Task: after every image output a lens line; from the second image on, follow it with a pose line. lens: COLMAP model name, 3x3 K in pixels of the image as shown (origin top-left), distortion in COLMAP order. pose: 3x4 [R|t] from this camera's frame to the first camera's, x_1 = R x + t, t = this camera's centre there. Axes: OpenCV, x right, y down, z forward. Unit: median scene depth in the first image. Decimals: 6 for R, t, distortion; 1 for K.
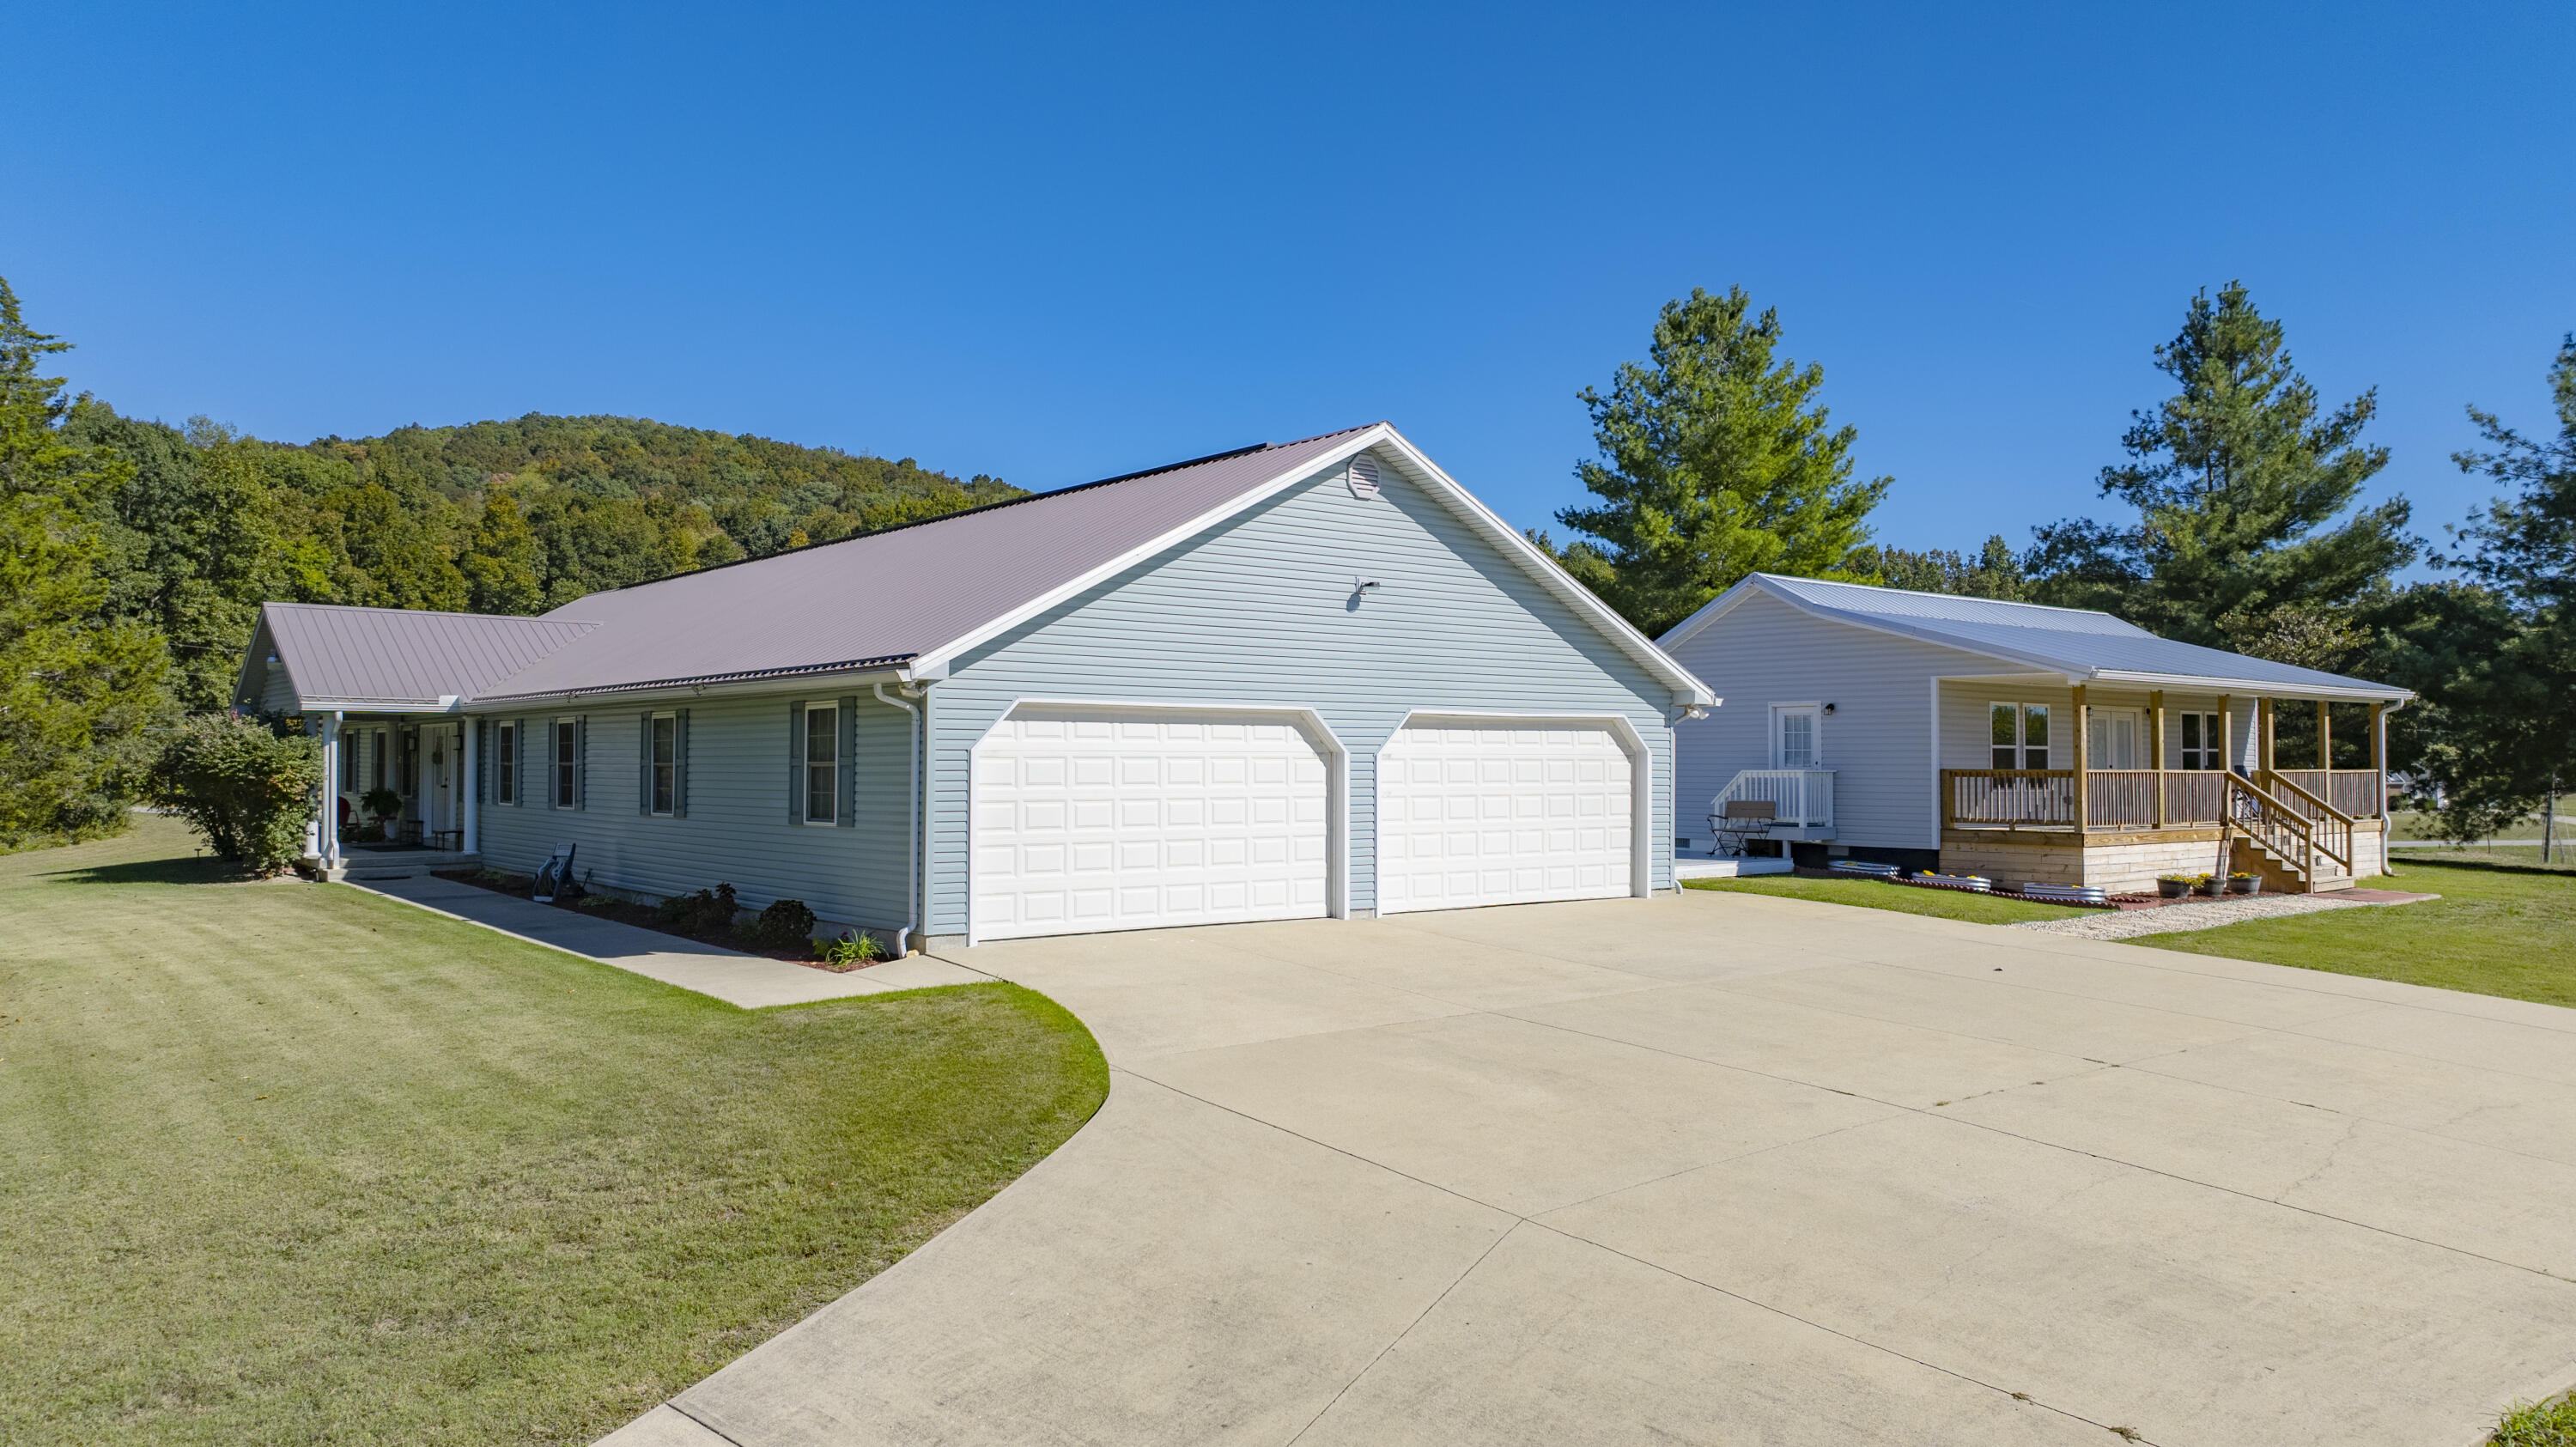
lens RADIAL K [[1813.4, 0, 1298.7], [0, 1813.4, 720.5], [0, 0, 1]] dist [-0.037101, 0.032507]
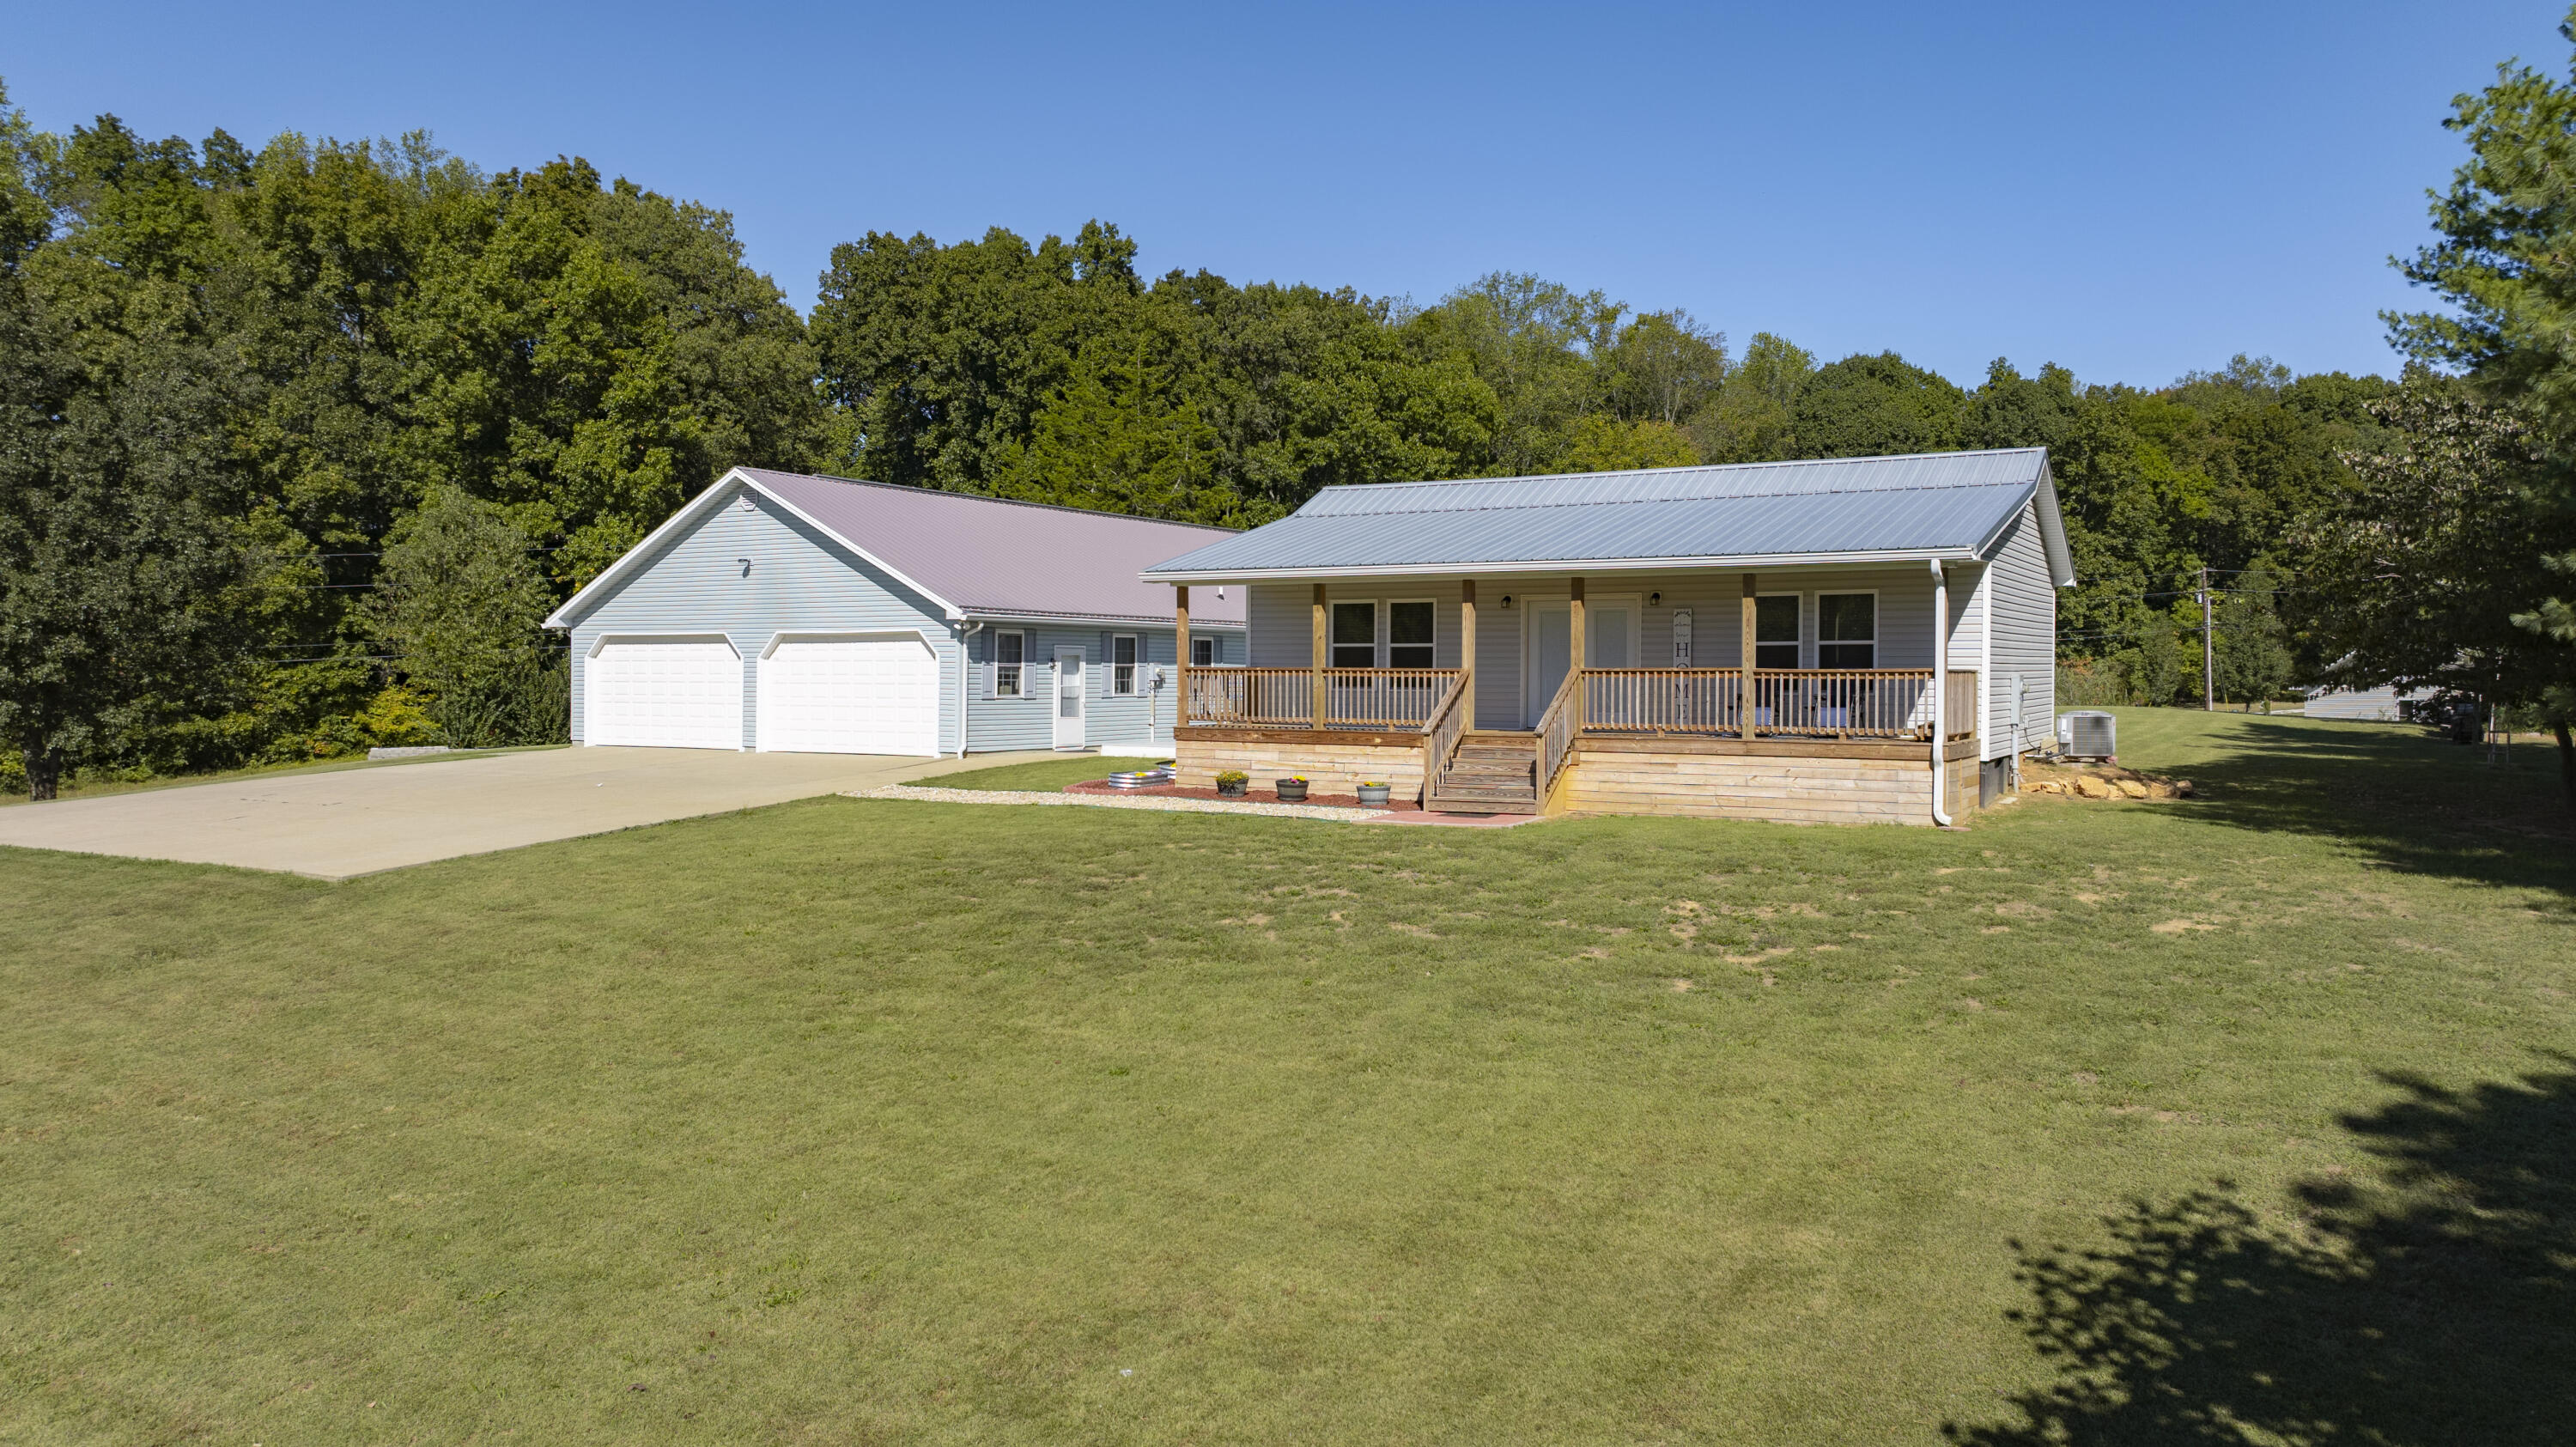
lens RADIAL K [[1813.4, 0, 1295.0], [0, 1813.4, 726.8], [0, 0, 1]] dist [-0.037101, 0.032507]
pose [[0.344202, 0.025507, -0.938549, 1.361105], [0.019565, 0.999219, 0.034332, 0.025869], [0.938692, -0.030180, 0.343434, 0.656884]]
